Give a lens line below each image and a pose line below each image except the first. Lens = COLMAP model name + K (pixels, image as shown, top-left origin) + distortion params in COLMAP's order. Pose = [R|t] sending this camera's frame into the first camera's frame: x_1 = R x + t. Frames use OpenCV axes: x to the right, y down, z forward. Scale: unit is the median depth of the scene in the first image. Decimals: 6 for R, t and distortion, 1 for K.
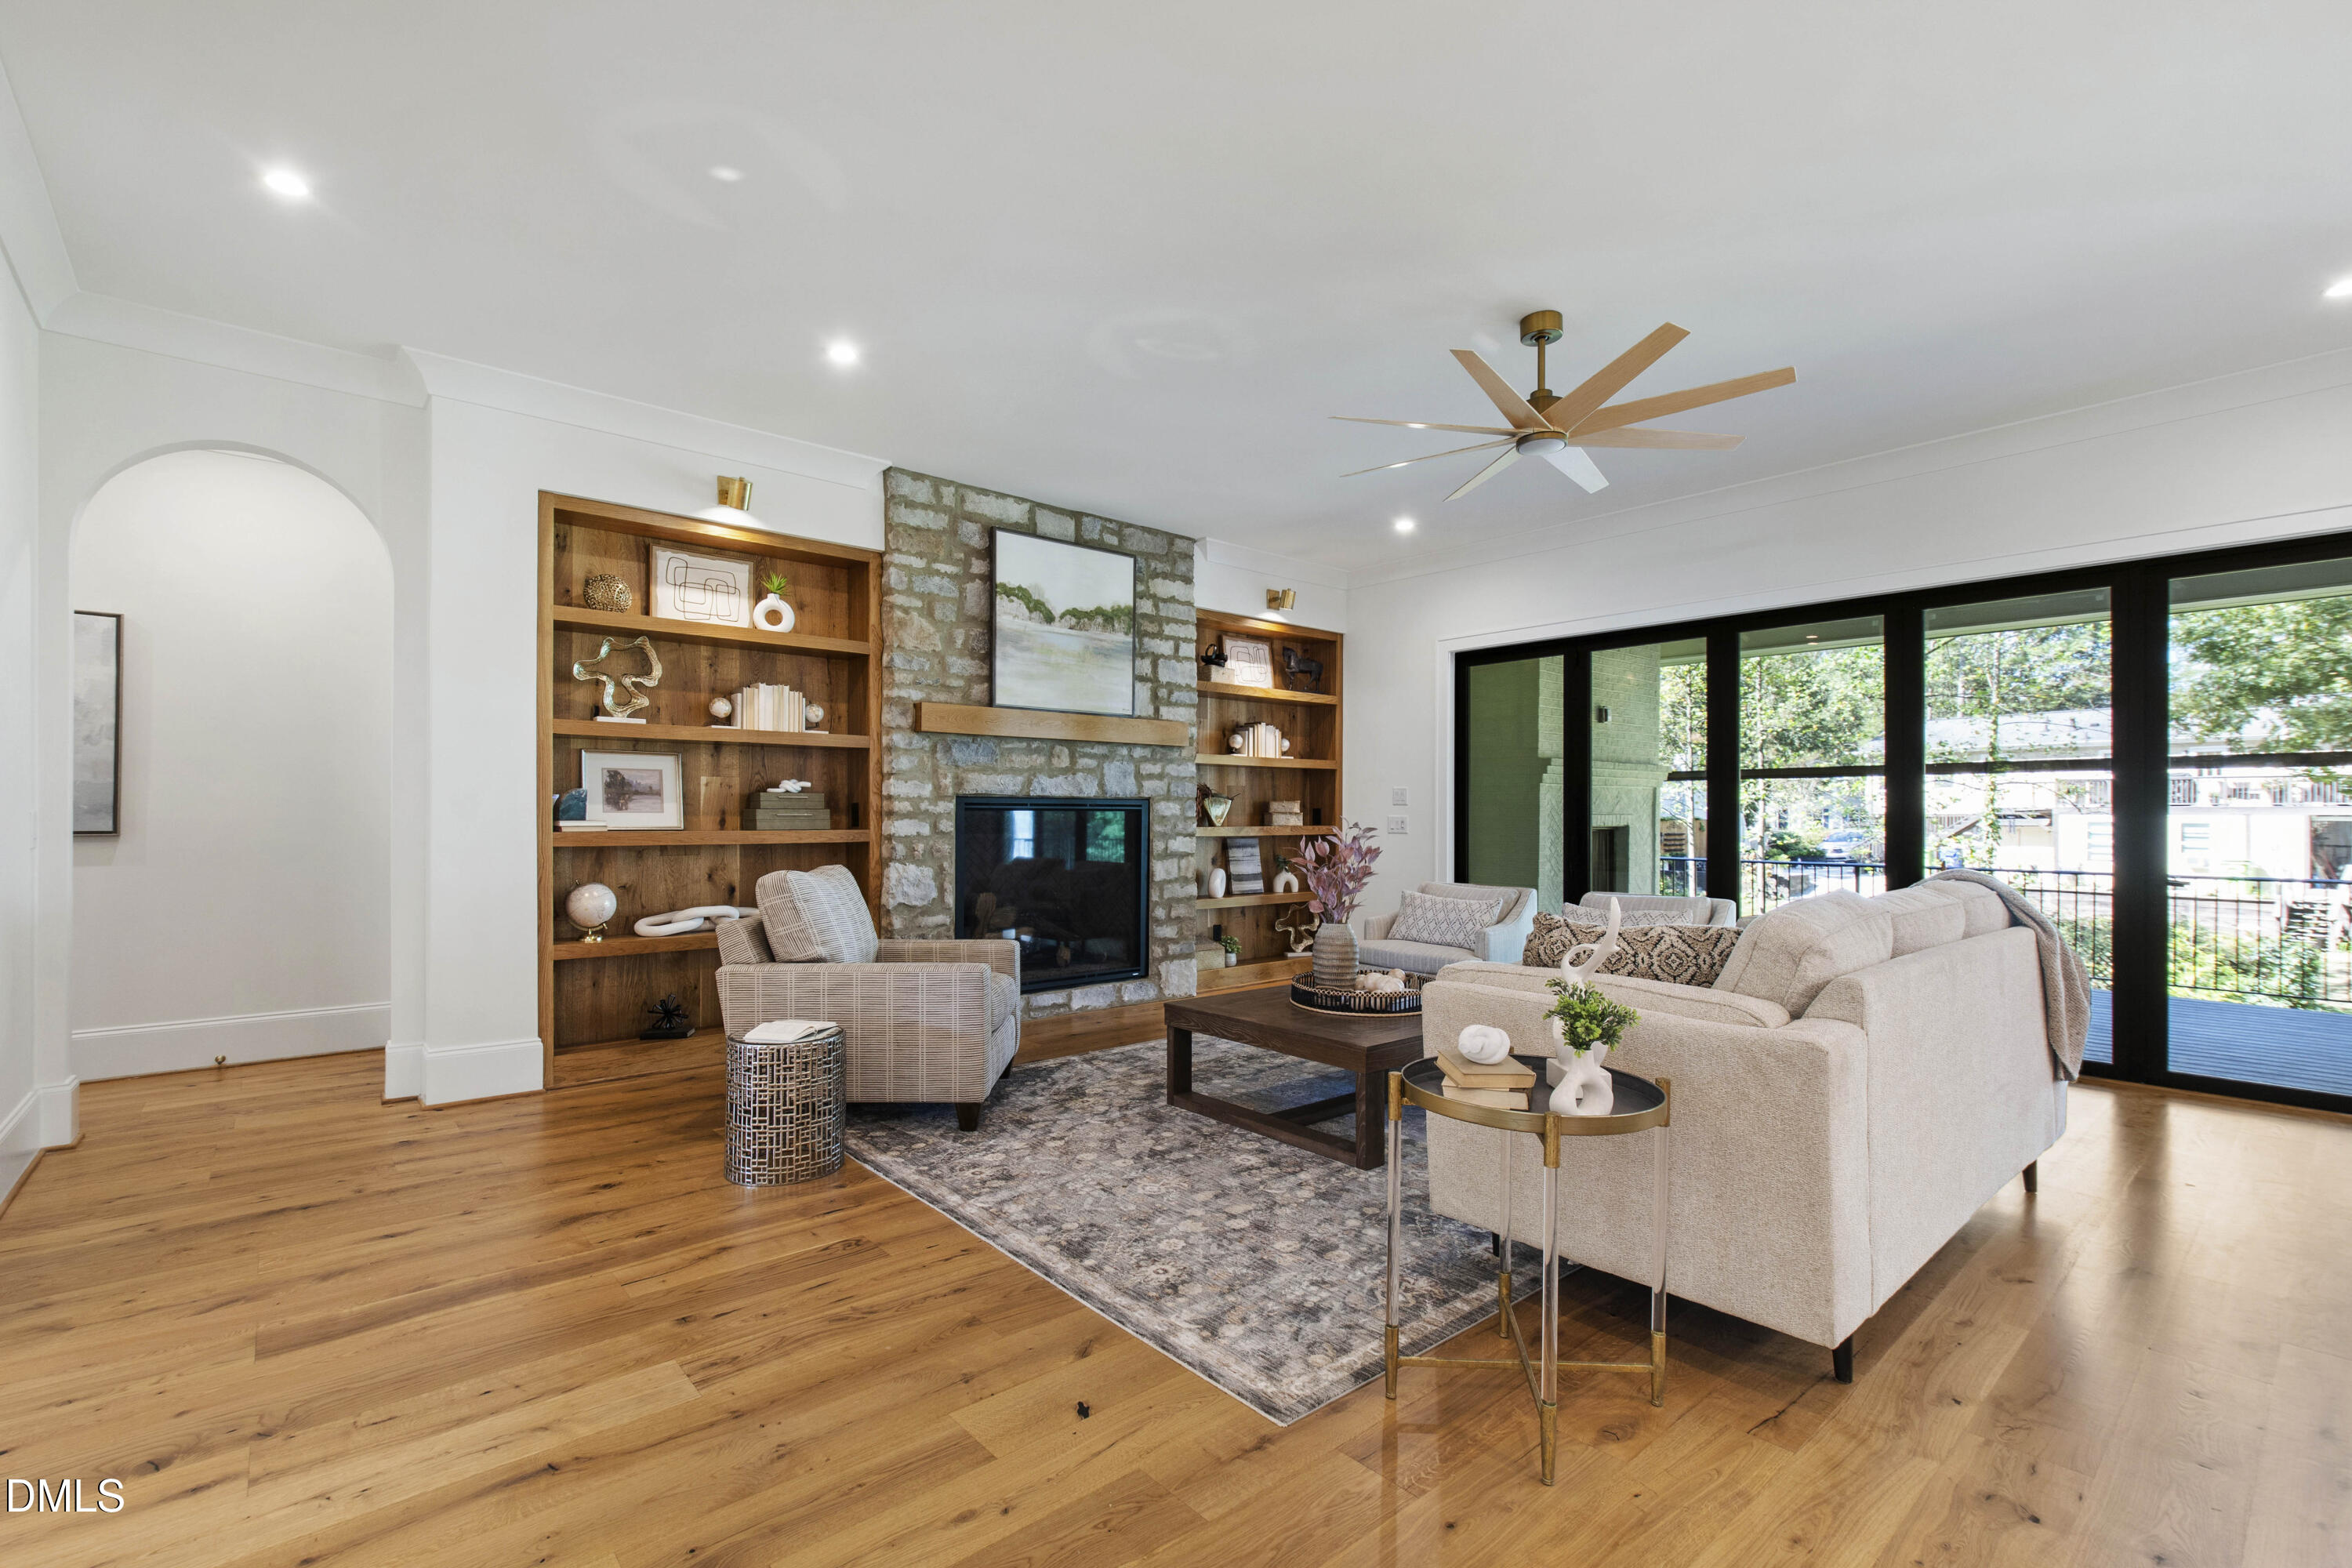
lens RADIAL K [[1039.2, 0, 1169.4], [0, 1039.2, 808.9], [0, 0, 1]] dist [-0.004143, 0.002220]
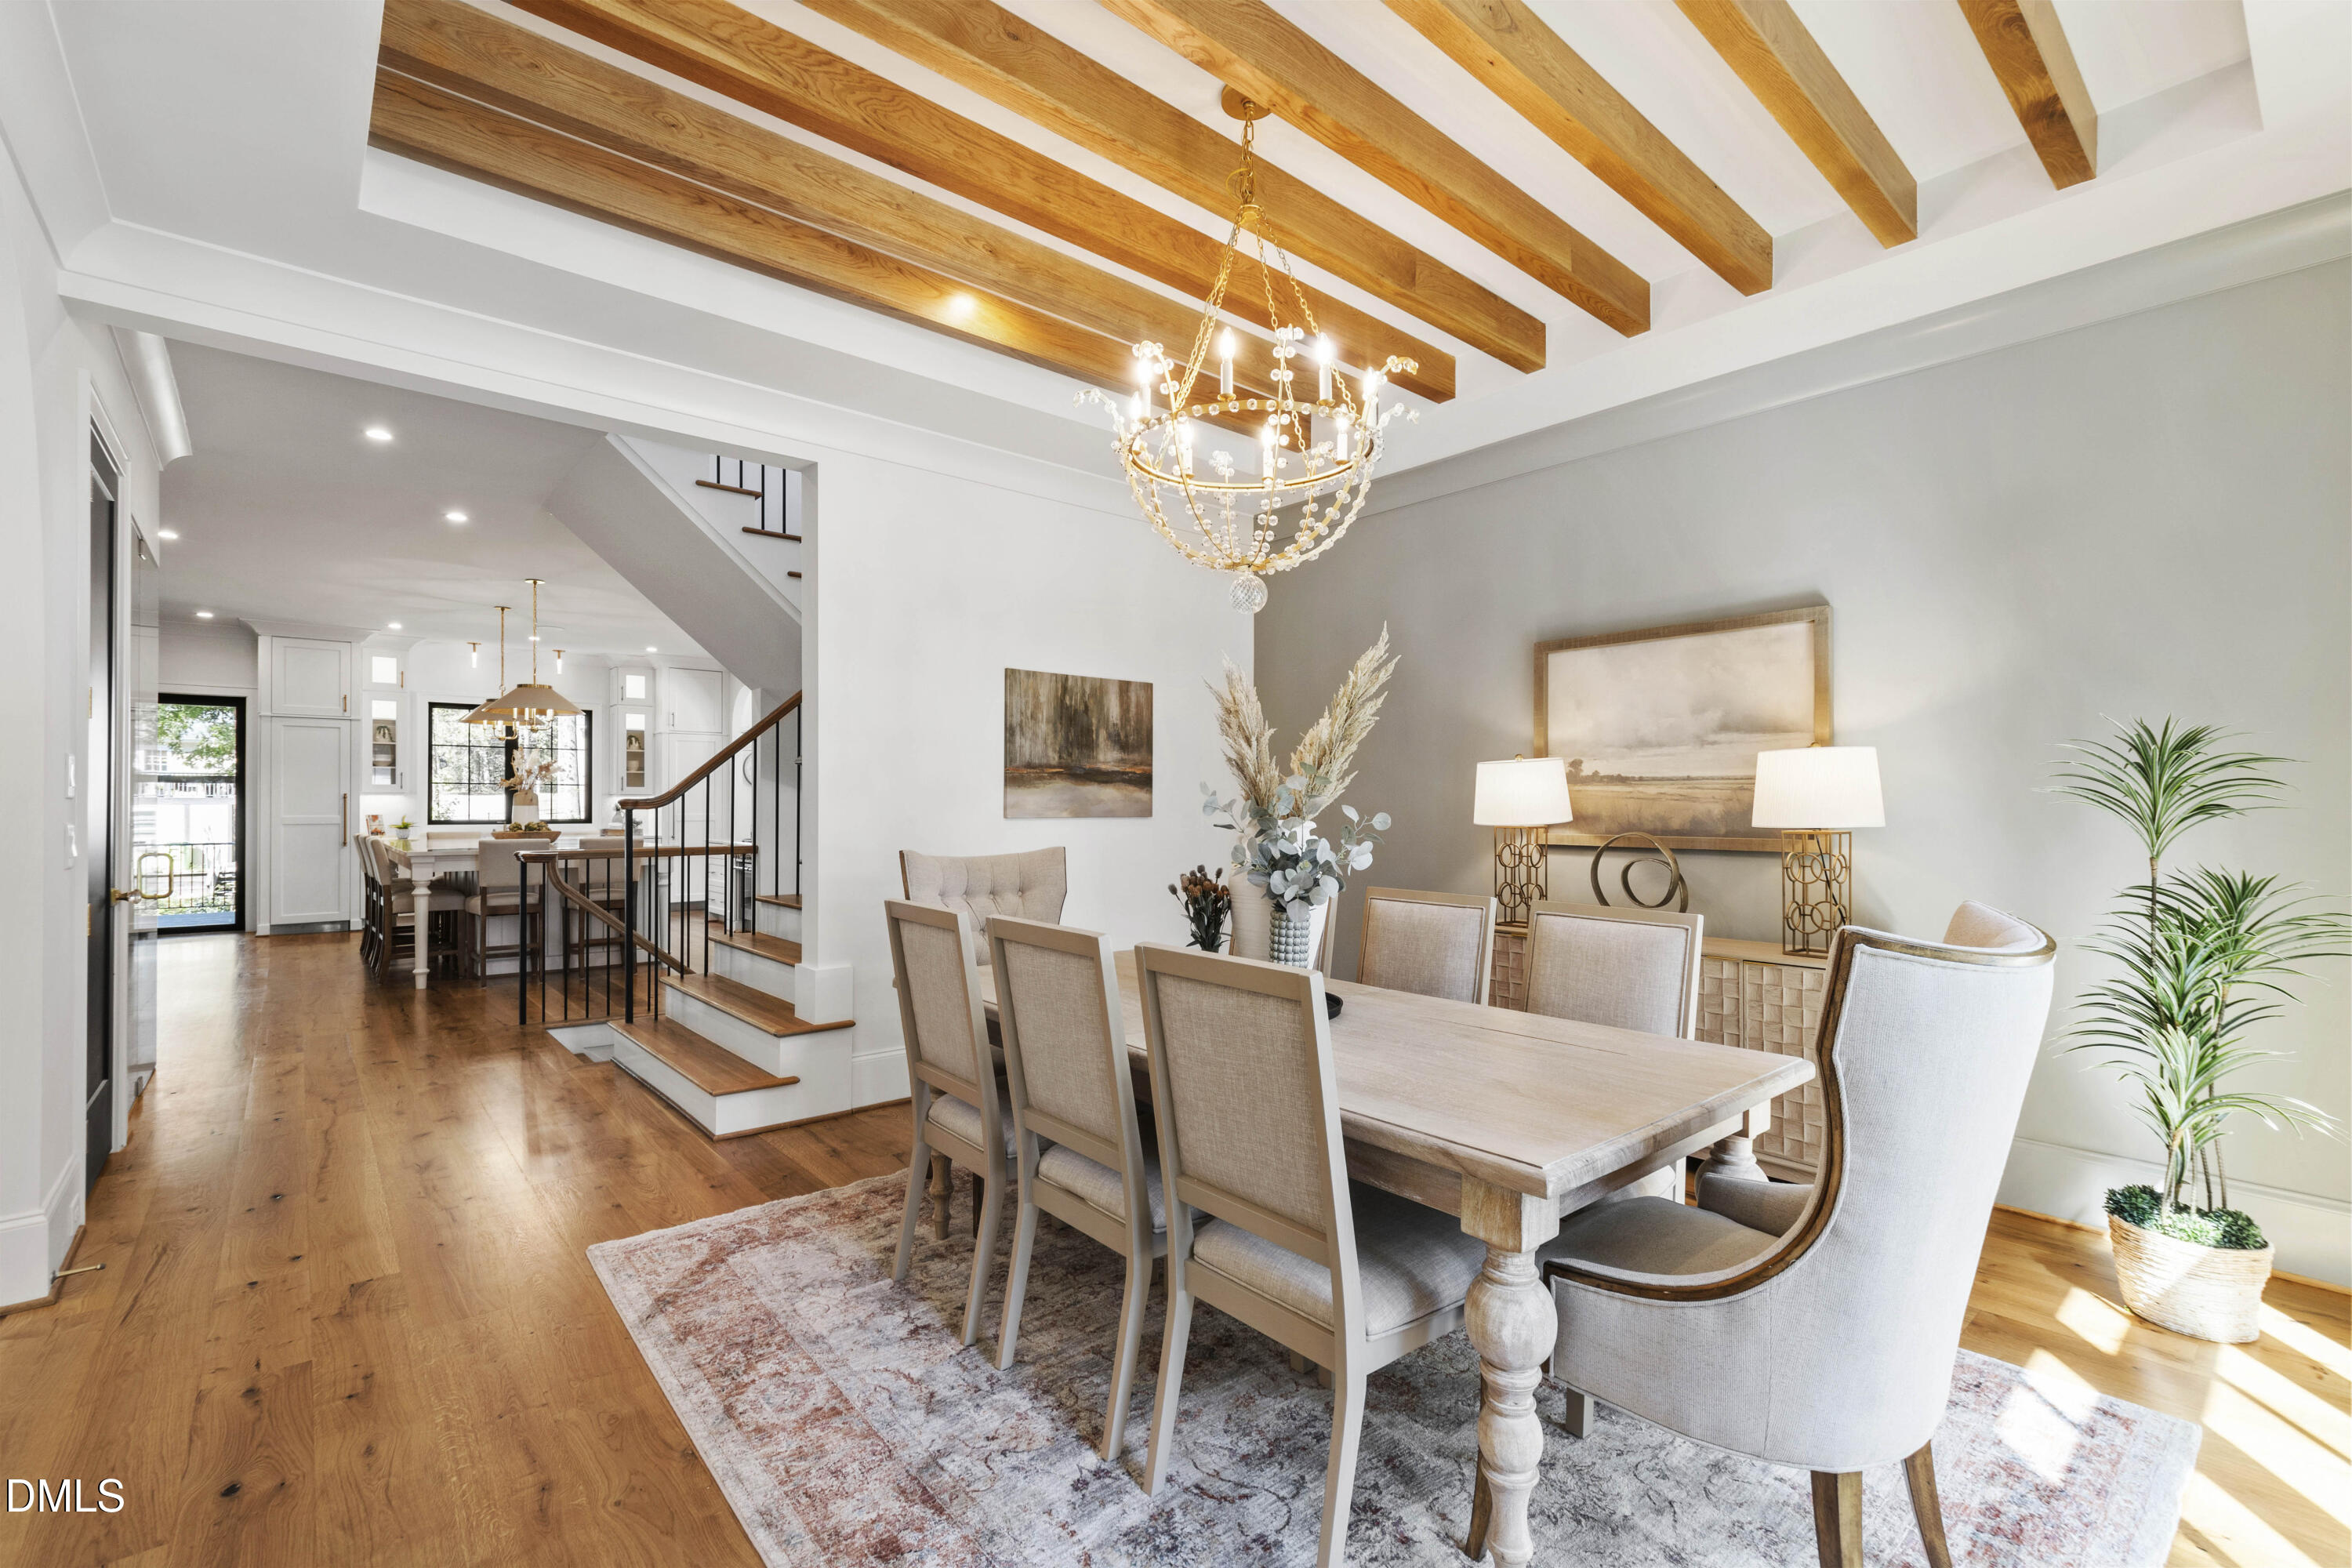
lens RADIAL K [[1039.2, 0, 1173.4], [0, 1039.2, 795.4], [0, 0, 1]] dist [-0.004143, 0.002220]
pose [[0.007057, 0.006545, 0.999954, -1.016217], [-0.004186, 0.999970, -0.006515, -0.019004], [-0.999966, -0.004140, 0.007084, -1.019268]]
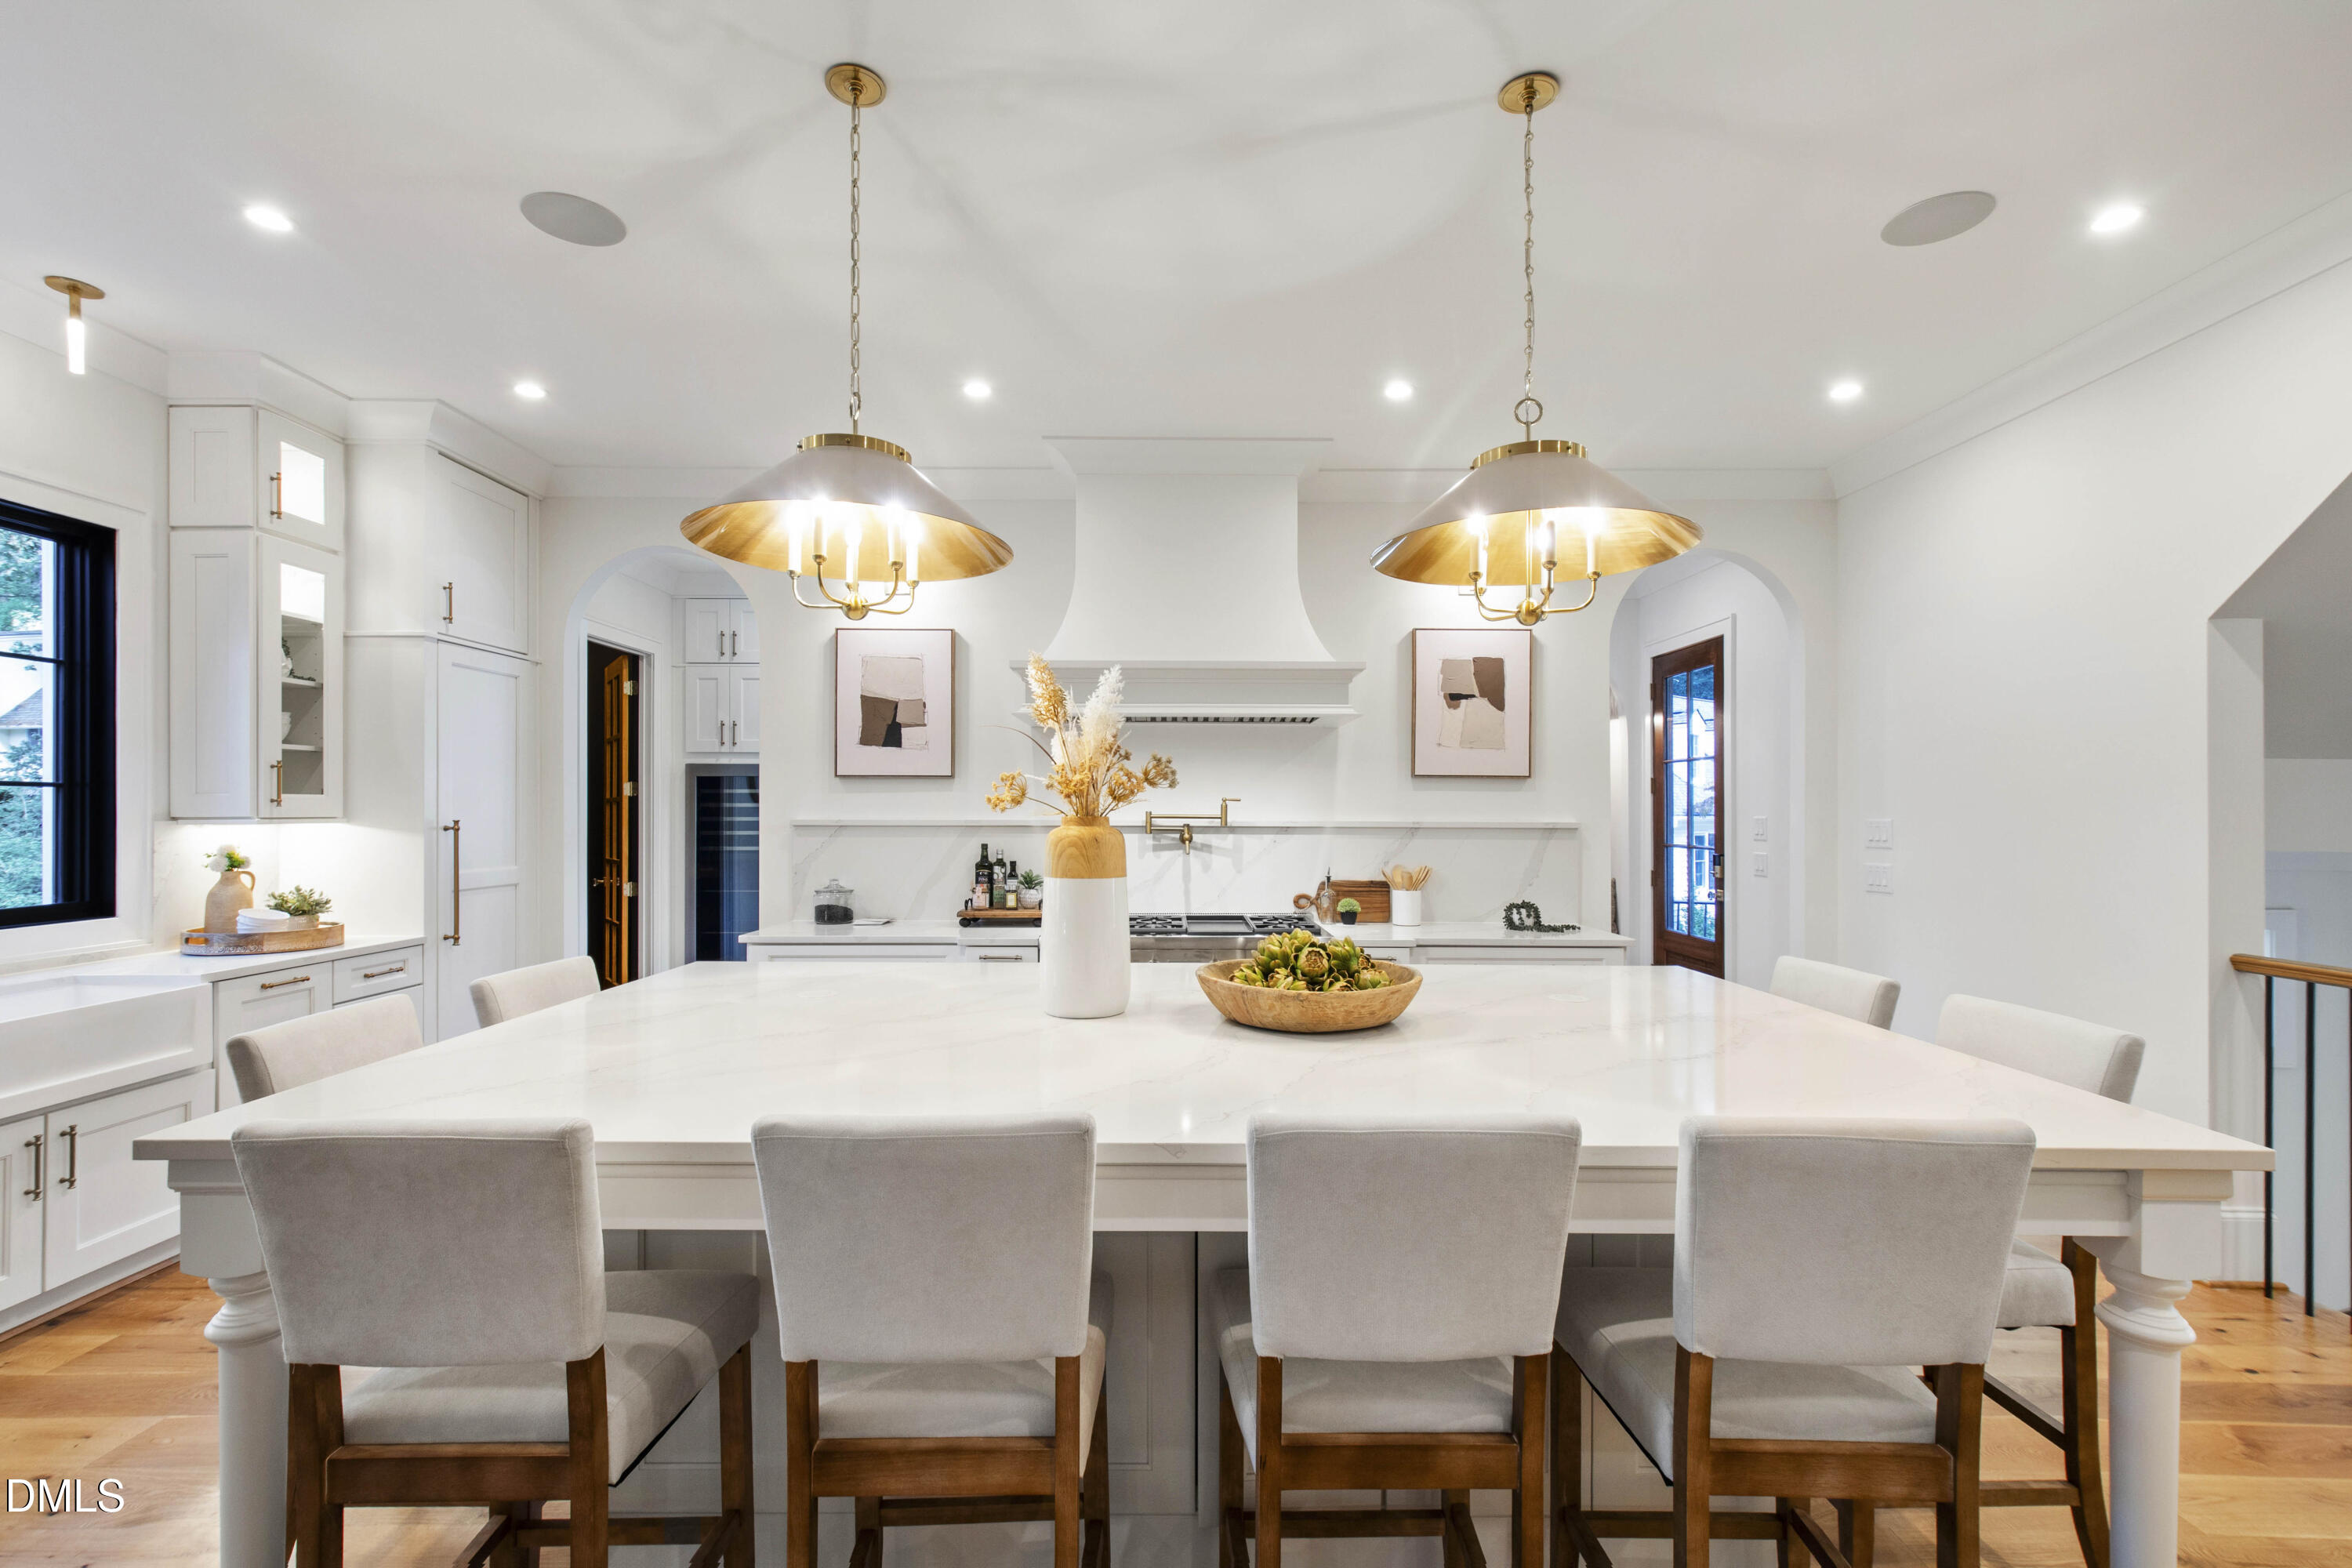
lens RADIAL K [[1039.2, 0, 1171.3], [0, 1039.2, 798.4], [0, 0, 1]] dist [-0.004143, 0.002220]
pose [[-0.756094, 0.003561, 0.654453, 0.333096], [-0.007706, 0.999867, -0.014344, -0.038038], [-0.654417, -0.015889, -0.755967, 0.357238]]
